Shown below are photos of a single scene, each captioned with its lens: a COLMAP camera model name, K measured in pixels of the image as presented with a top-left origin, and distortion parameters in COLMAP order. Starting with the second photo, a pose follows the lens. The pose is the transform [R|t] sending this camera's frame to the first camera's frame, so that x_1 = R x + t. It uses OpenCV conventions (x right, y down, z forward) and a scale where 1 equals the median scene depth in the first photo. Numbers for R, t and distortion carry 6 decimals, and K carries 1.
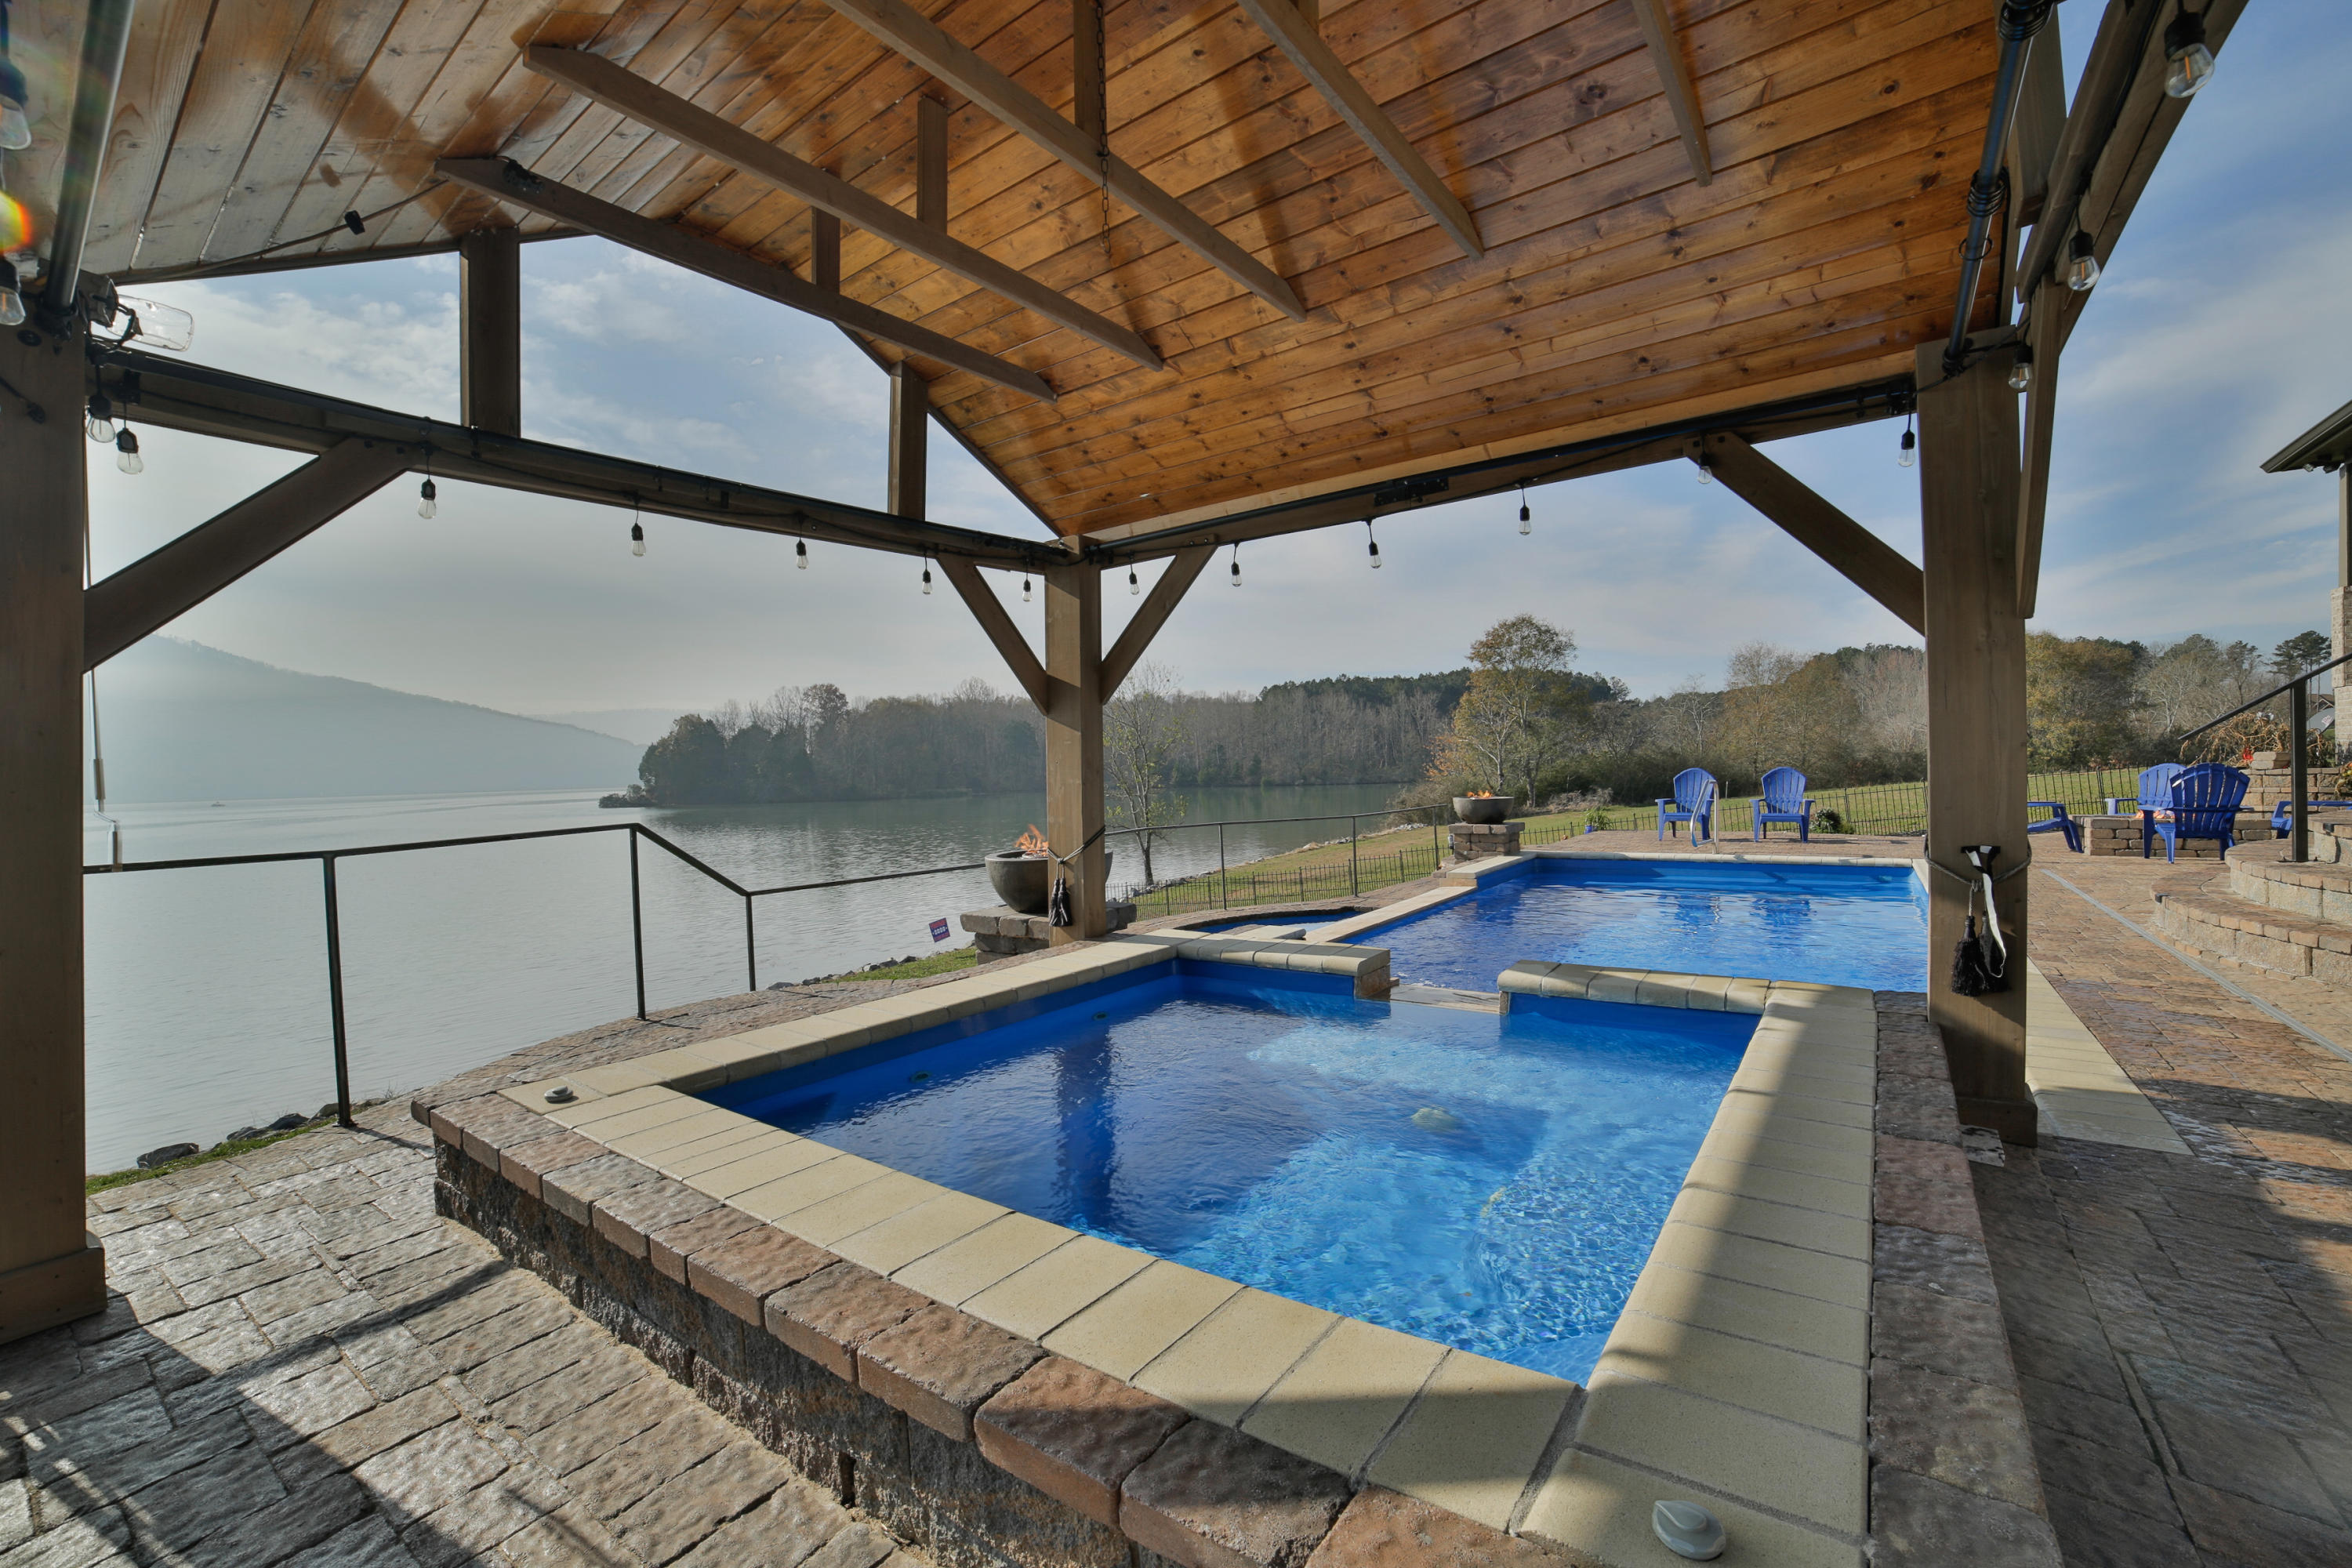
lens RADIAL K [[1006.3, 0, 1180.1], [0, 1006.3, 784.2], [0, 0, 1]] dist [-0.083772, 0.026612]
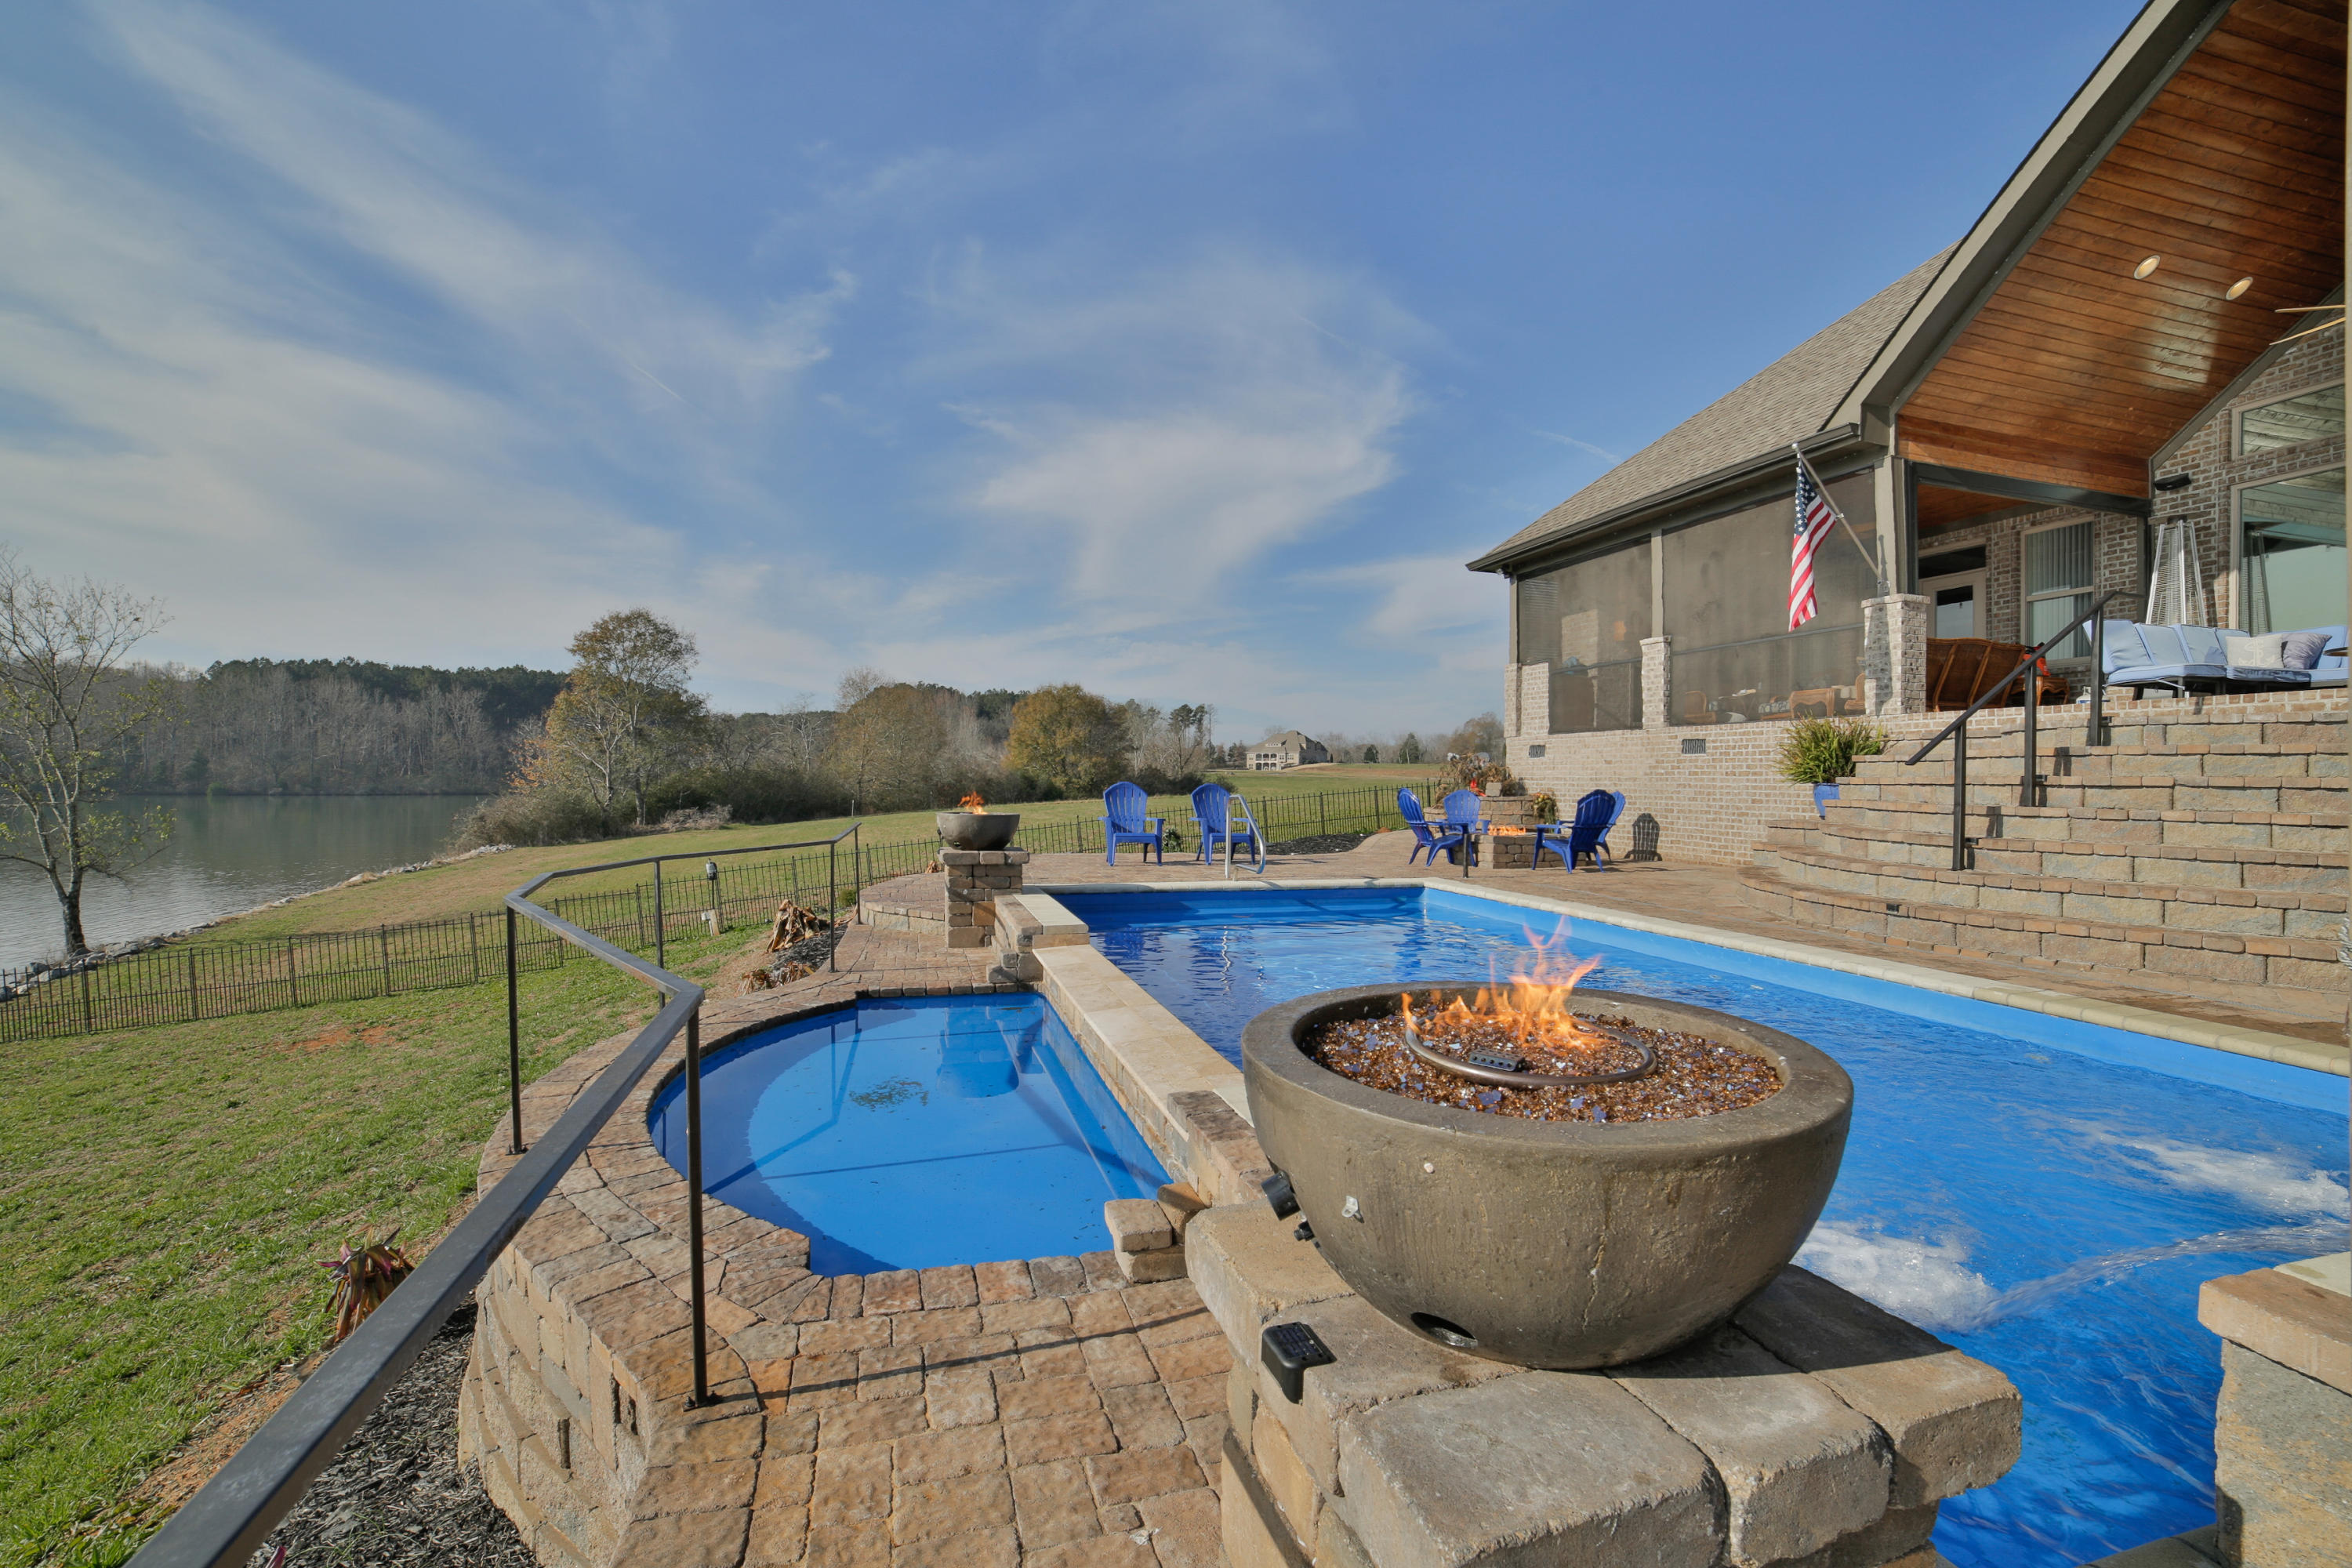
lens RADIAL K [[1006.3, 0, 1169.9], [0, 1006.3, 781.9], [0, 0, 1]] dist [-0.083772, 0.026612]
pose [[0.636418, 0.031163, 0.770714, -0.025468], [-0.015448, 0.999498, -0.027657, 0.001497], [-0.771189, 0.005695, 0.636580, 0.072353]]
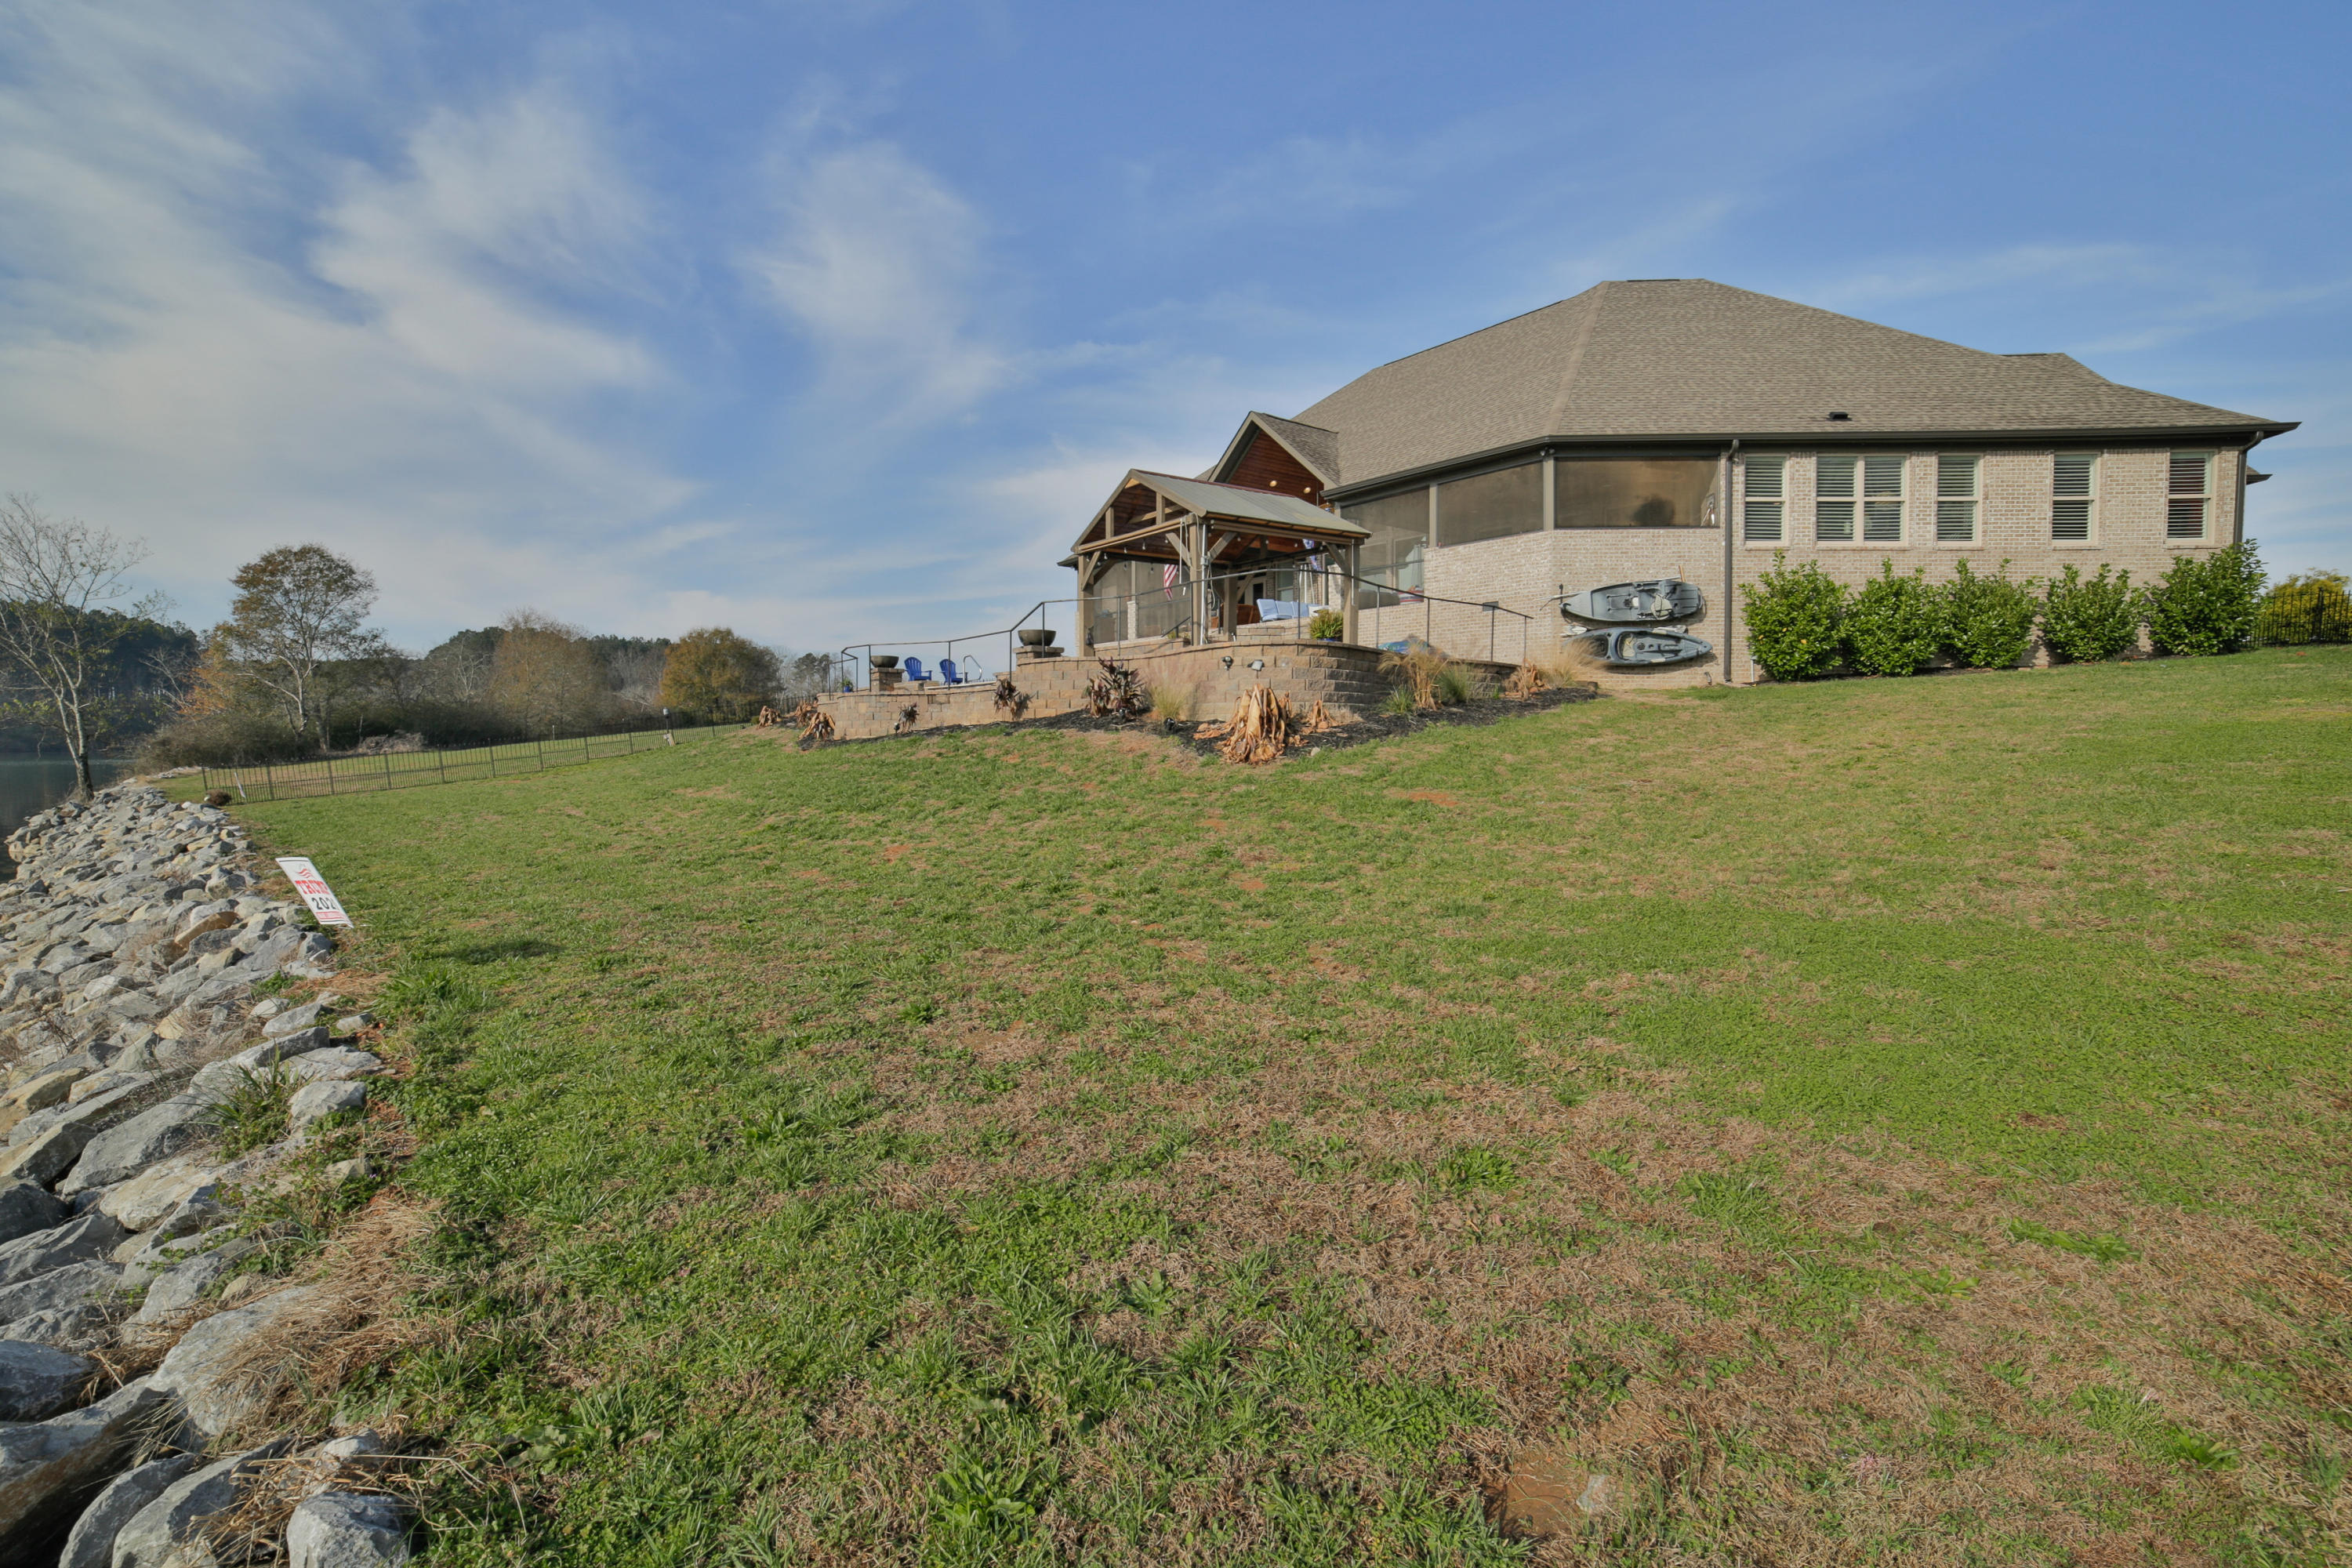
lens RADIAL K [[1006.3, 0, 1177.5], [0, 1006.3, 792.8], [0, 0, 1]] dist [-0.083772, 0.026612]
pose [[0.302908, -0.027681, 0.952618, -0.255314], [0.007708, 0.999617, 0.026596, 0.042488], [-0.952989, -0.000714, 0.303005, -0.034364]]
